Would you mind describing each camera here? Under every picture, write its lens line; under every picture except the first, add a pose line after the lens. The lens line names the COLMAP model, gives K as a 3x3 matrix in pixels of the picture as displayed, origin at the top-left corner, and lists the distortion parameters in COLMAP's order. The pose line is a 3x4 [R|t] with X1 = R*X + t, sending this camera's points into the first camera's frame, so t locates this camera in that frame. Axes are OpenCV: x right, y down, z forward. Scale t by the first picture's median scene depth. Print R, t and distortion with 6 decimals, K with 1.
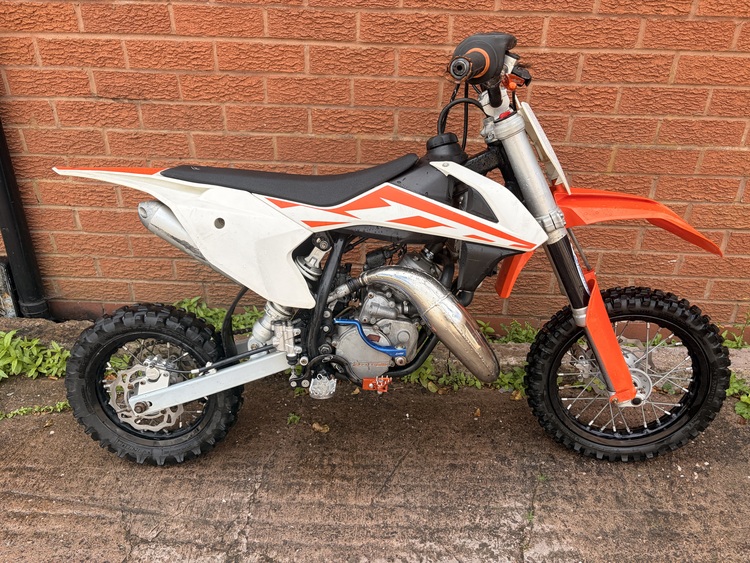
lens RADIAL K [[460.9, 0, 375.0], [0, 460.9, 281.5], [0, 0, 1]] dist [0.048808, -0.020543]
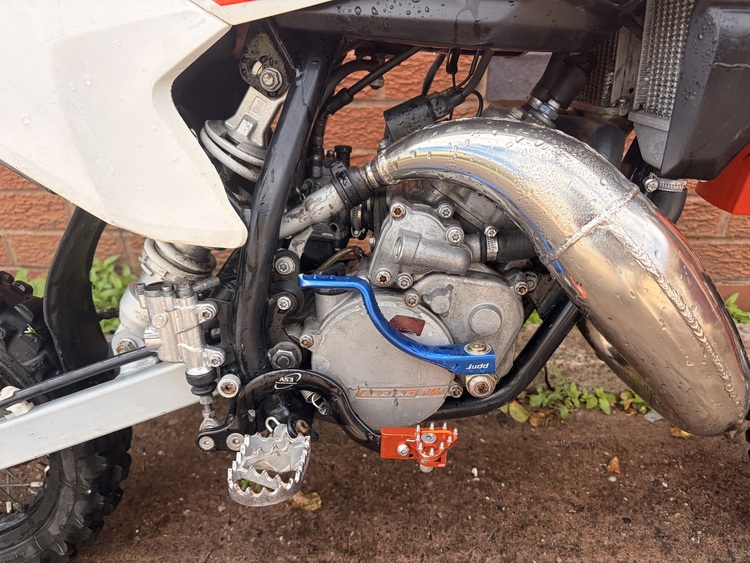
lens RADIAL K [[460.9, 0, 375.0], [0, 460.9, 281.5], [0, 0, 1]] dist [0.048808, -0.020543]
pose [[0.997824, -0.017284, -0.063635, -0.004752], [0.020196, 0.998765, 0.045403, 0.068459], [0.062771, -0.046590, 0.996940, 0.618168]]
